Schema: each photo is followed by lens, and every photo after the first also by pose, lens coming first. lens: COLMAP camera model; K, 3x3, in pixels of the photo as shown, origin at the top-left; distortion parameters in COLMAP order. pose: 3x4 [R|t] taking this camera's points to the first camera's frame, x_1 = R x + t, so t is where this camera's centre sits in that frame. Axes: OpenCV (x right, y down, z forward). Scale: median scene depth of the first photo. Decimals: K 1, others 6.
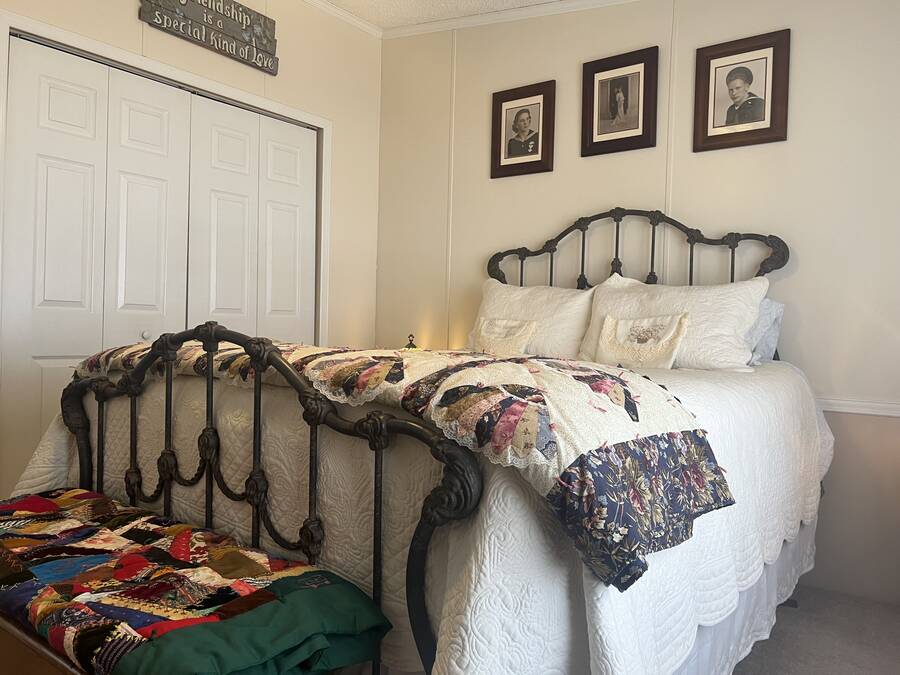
lens RADIAL K [[675.4, 0, 452.1], [0, 675.4, 339.3], [0, 0, 1]] dist [0.052020, -0.061922]
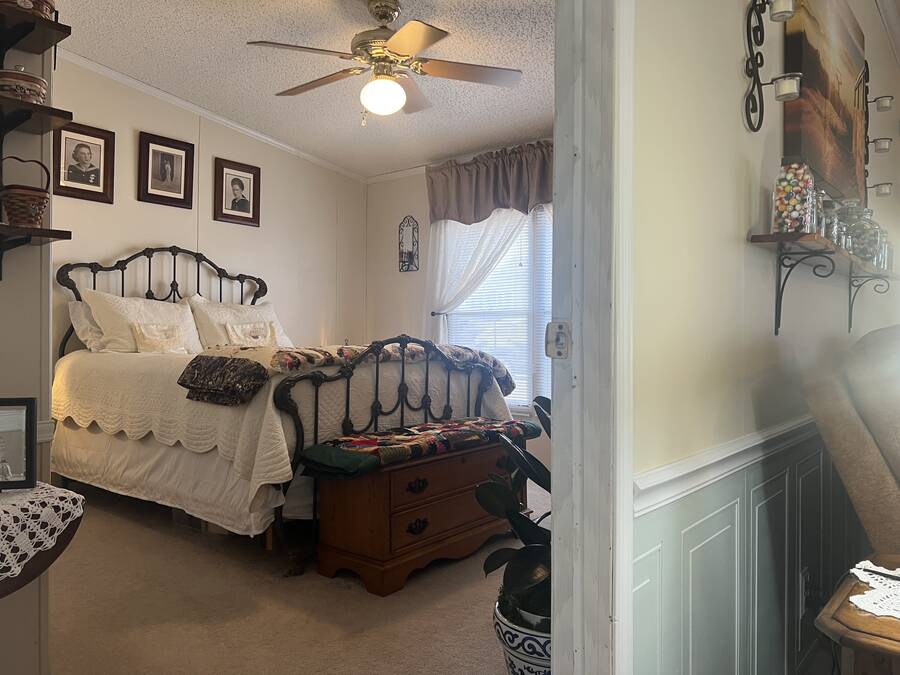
lens RADIAL K [[675.4, 0, 452.1], [0, 675.4, 339.3], [0, 0, 1]] dist [0.052020, -0.061922]
pose [[0.040078, -0.033641, 0.998630, -1.223717], [0.010367, 0.999393, 0.033250, -0.038909], [-0.999143, 0.009020, 0.040402, 0.366995]]
